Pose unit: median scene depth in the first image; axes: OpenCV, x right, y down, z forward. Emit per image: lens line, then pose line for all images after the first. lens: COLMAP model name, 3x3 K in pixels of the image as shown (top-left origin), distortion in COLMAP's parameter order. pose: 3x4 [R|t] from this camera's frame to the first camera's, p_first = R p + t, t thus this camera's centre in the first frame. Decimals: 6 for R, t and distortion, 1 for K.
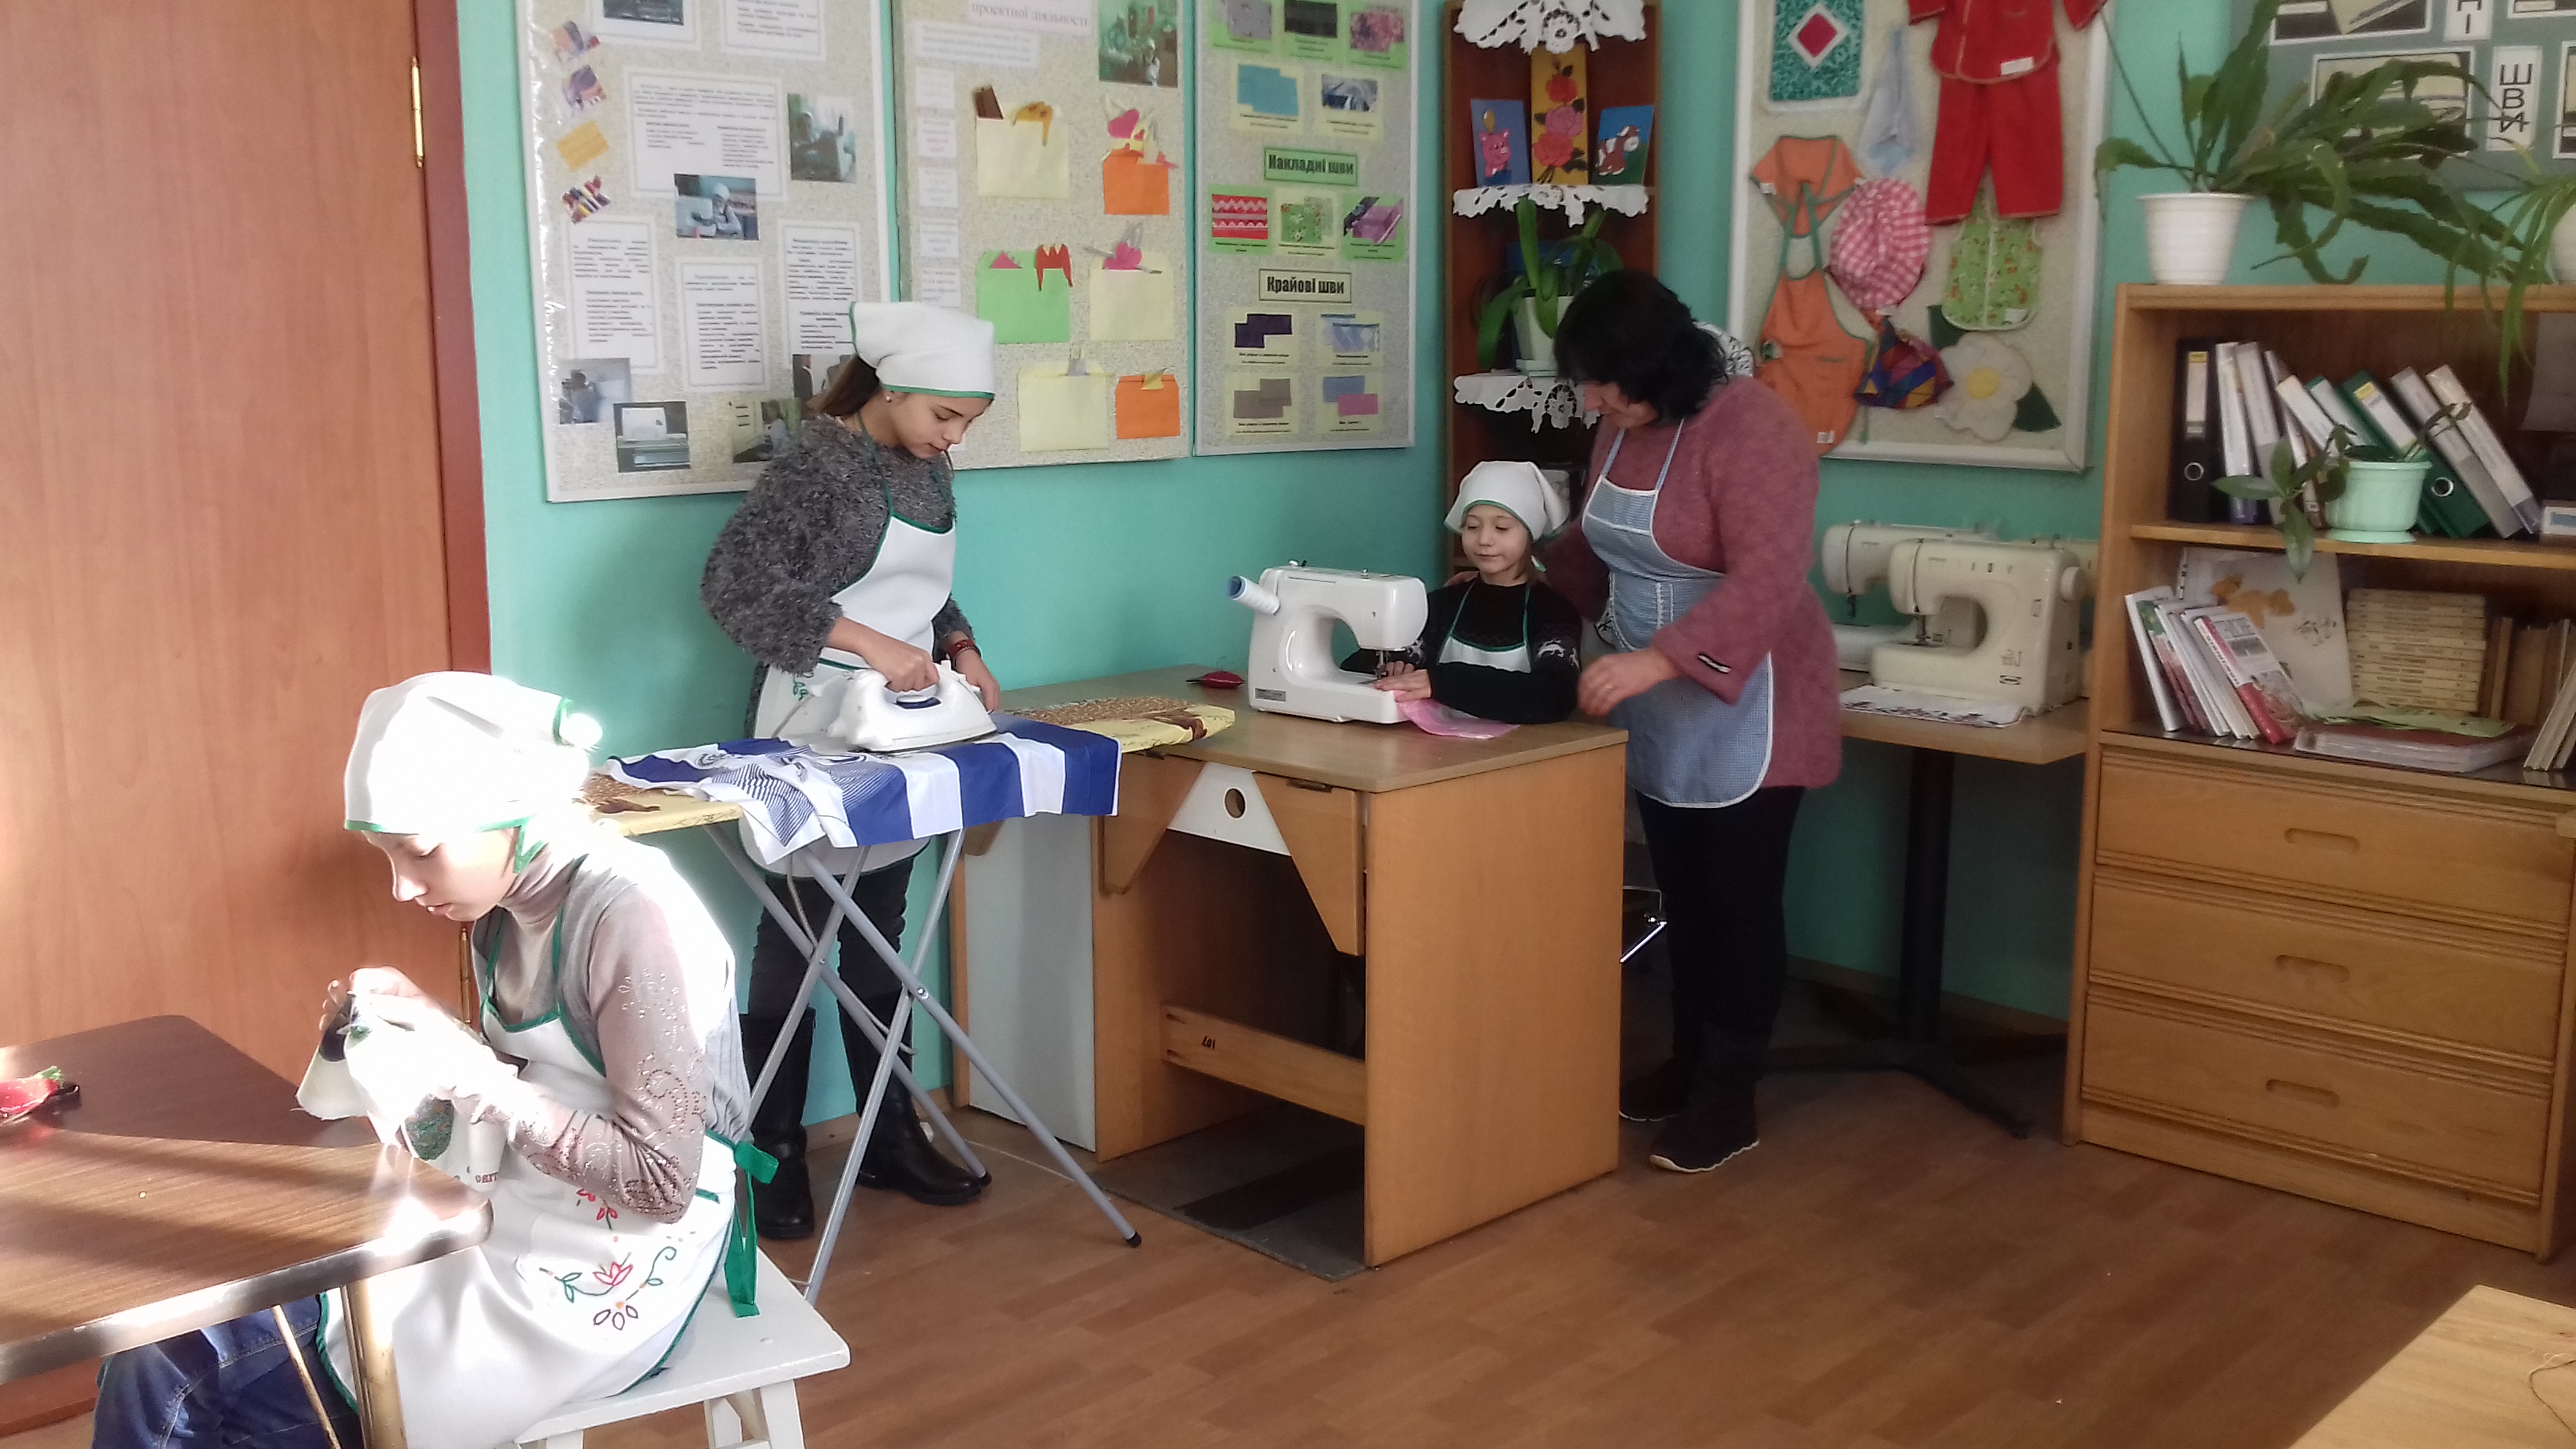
lens RADIAL K [[2367.7, 0, 1289.2], [0, 2367.7, 710.6], [0, 0, 1]] dist [-0.025859, 0.000000]
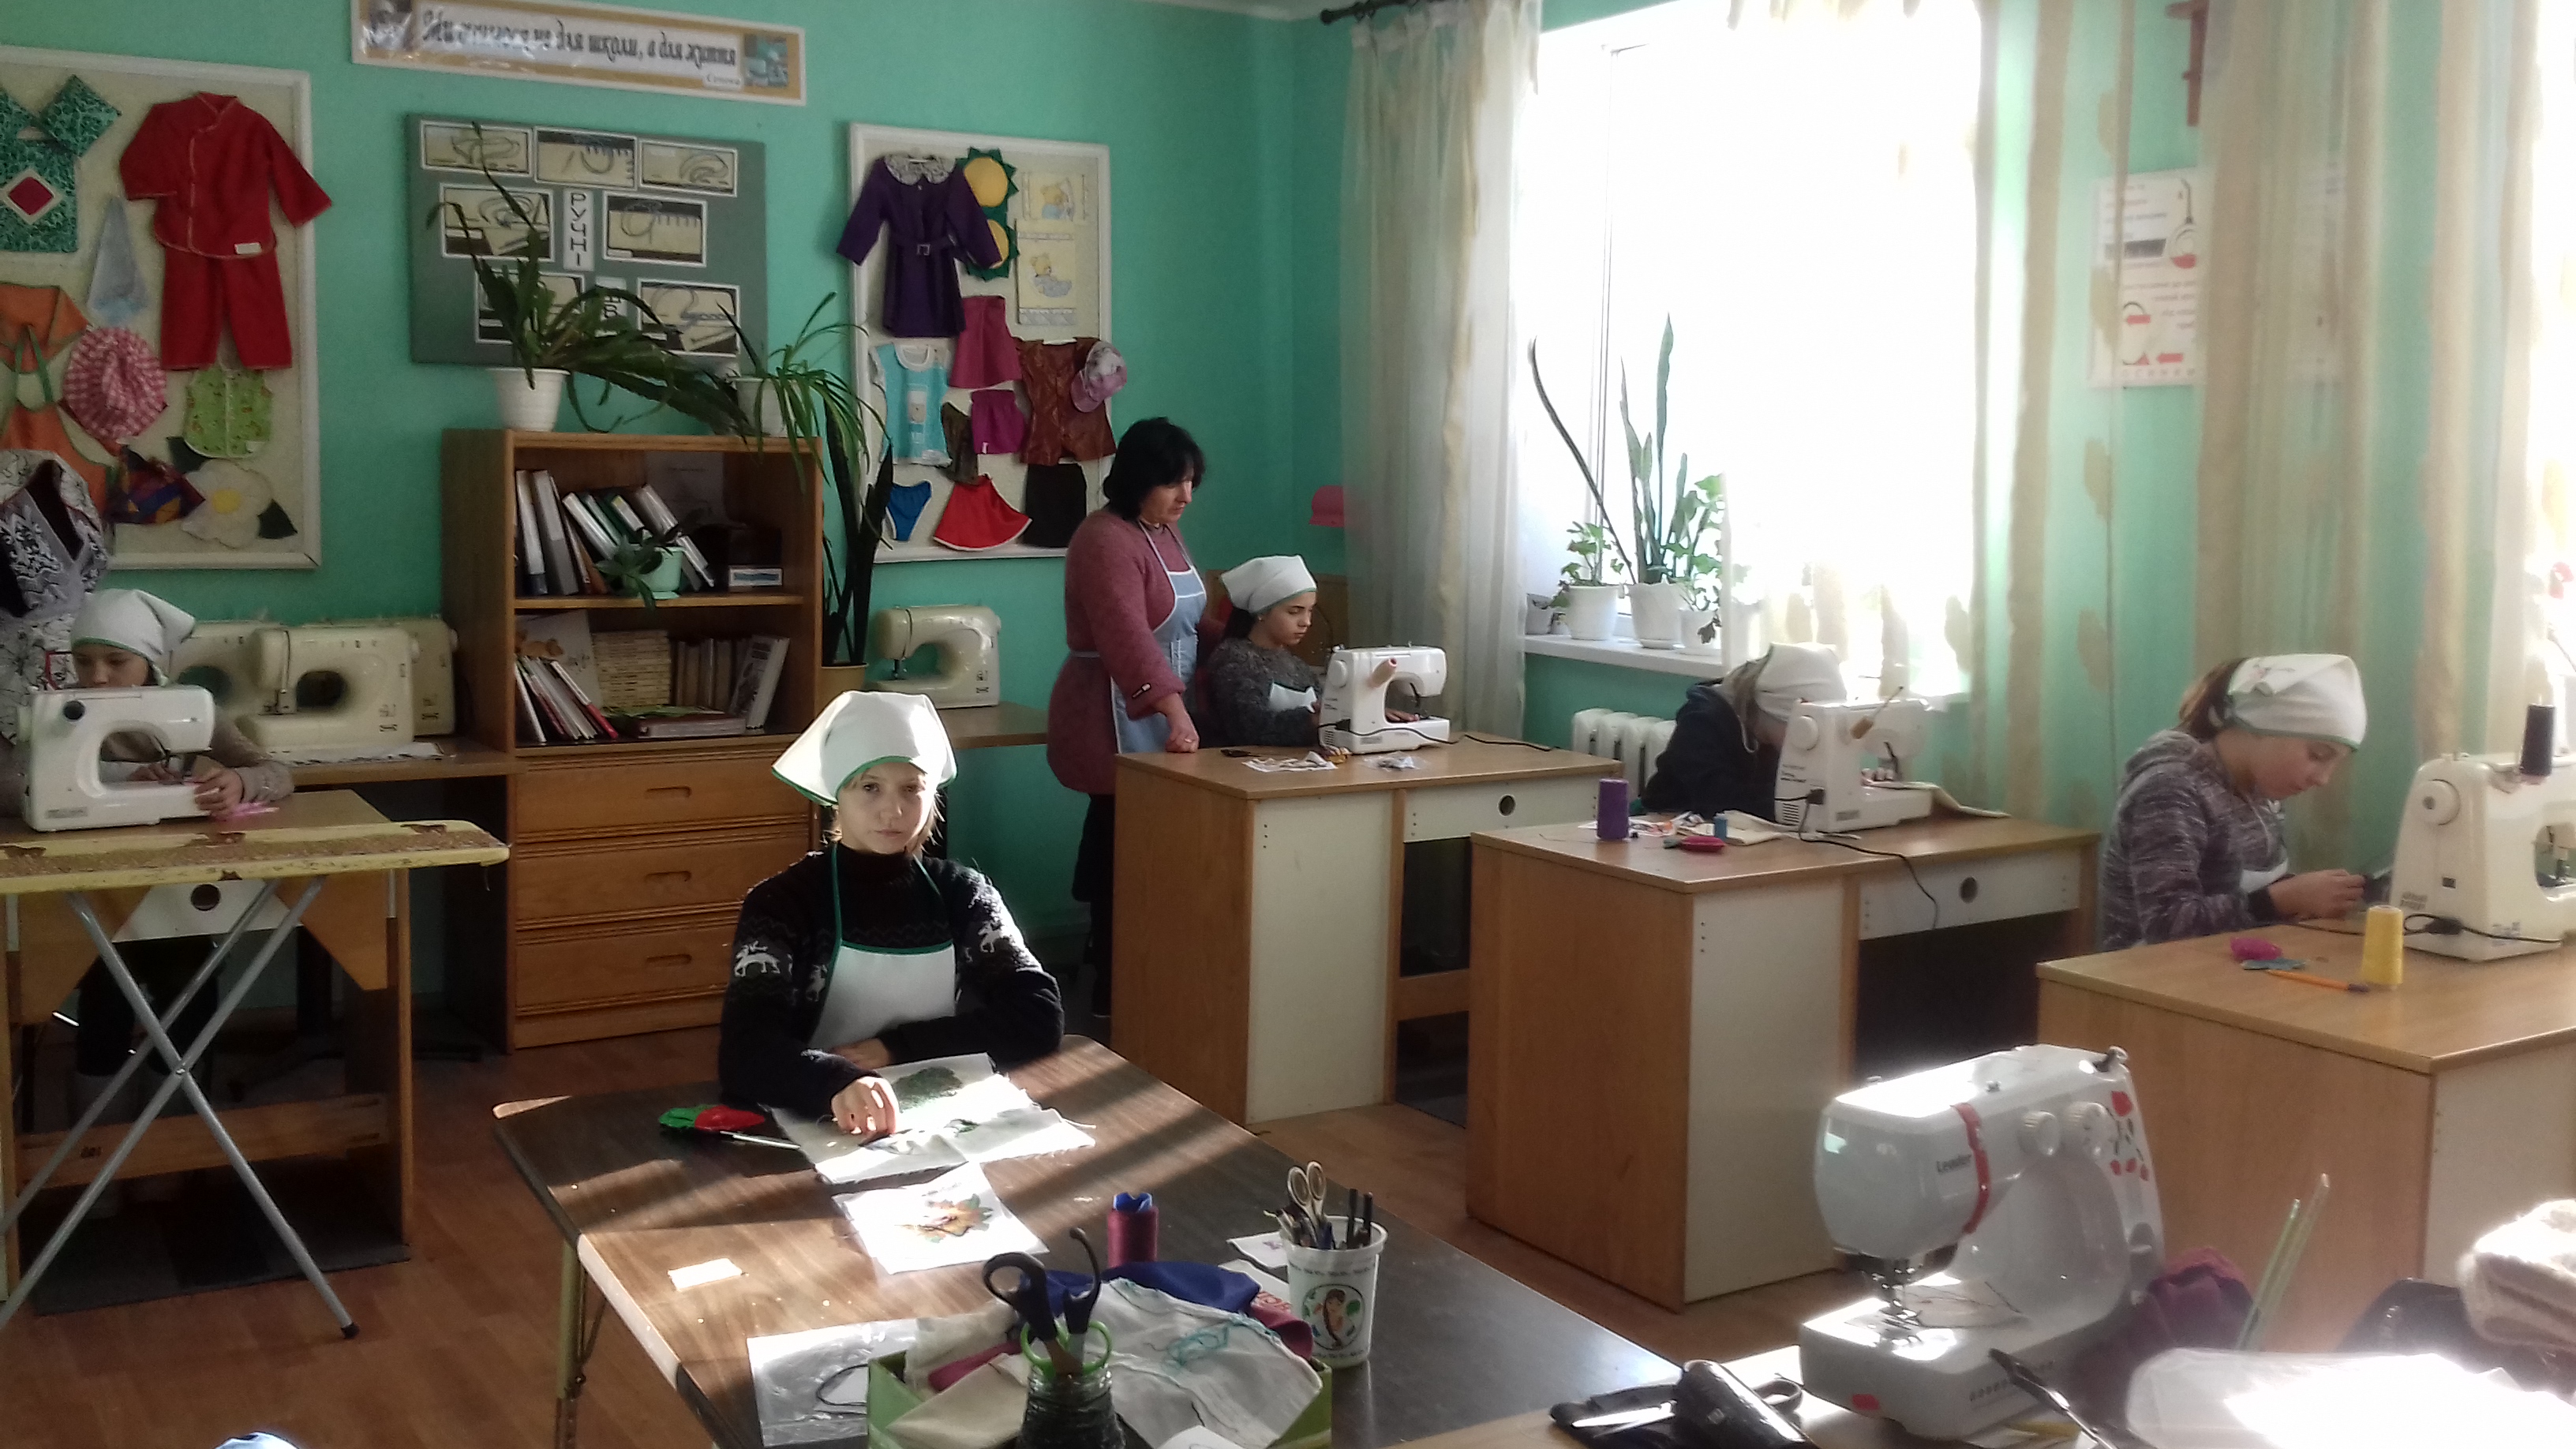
lens RADIAL K [[2367.7, 0, 1287.9], [0, 2367.7, 728.3], [0, 0, 1]] dist [-0.025859, 0.000000]
pose [[0.229886, -0.115661, 0.966320, -0.781668], [0.136025, 0.986985, 0.085774, -0.052564], [-0.963665, 0.111726, 0.242627, 0.187789]]
